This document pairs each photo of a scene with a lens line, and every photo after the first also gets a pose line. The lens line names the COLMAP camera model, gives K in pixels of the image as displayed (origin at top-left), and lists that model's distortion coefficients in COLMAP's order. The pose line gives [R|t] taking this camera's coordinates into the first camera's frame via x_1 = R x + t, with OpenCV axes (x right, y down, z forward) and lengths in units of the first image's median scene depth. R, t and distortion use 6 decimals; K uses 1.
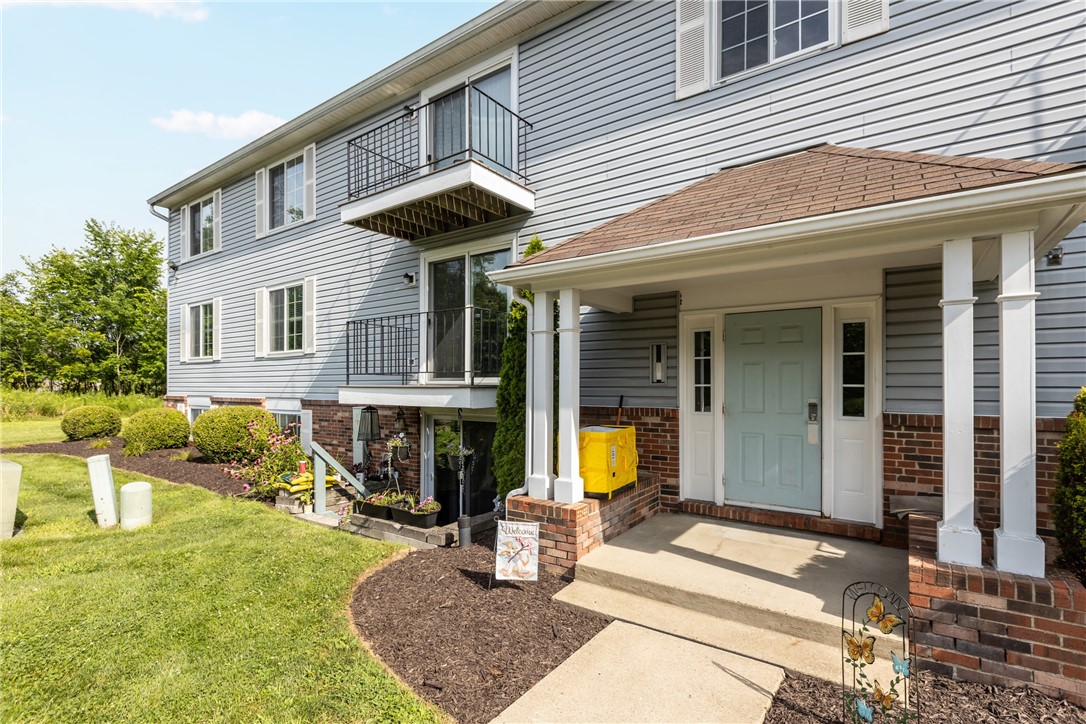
lens RADIAL K [[507.7, 0, 544.1], [0, 507.7, 382.1], [0, 0, 1]] dist [-0.000202, -0.000151]
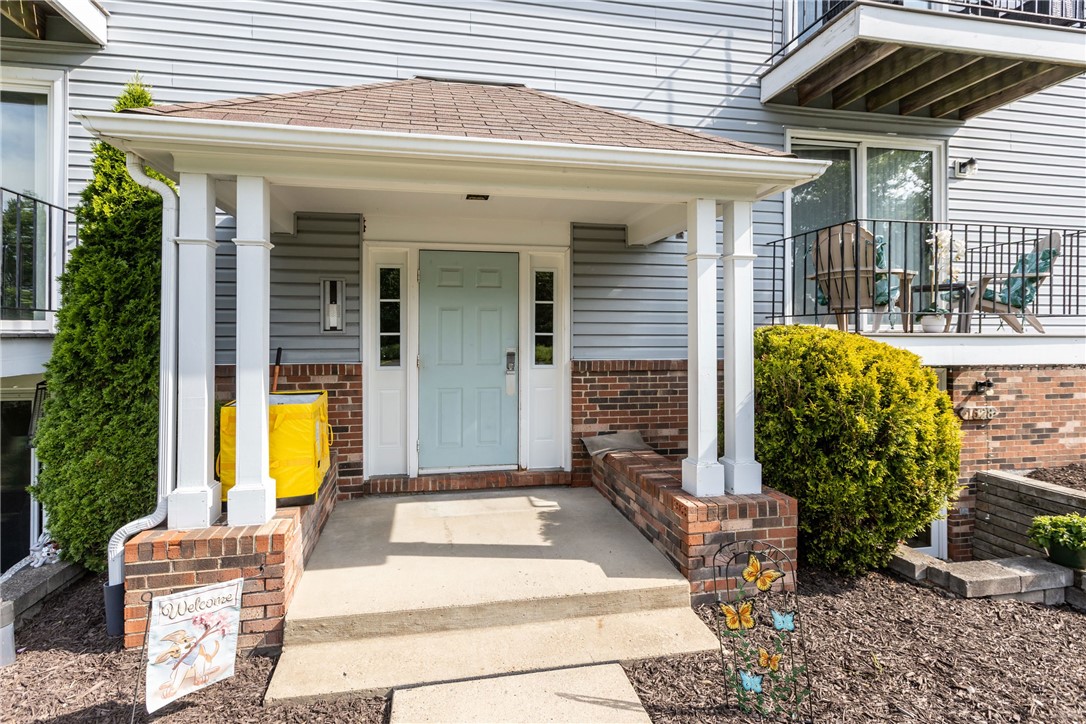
lens RADIAL K [[526.2, 0, 521.6], [0, 526.2, 332.3], [0, 0, 1]] dist [0.001017, -0.000141]
pose [[0.702917, 0.003568, 0.711263, -0.170664], [-0.002729, 0.999994, -0.002319, 0.006149], [-0.711267, -0.000311, 0.702922, 0.304978]]
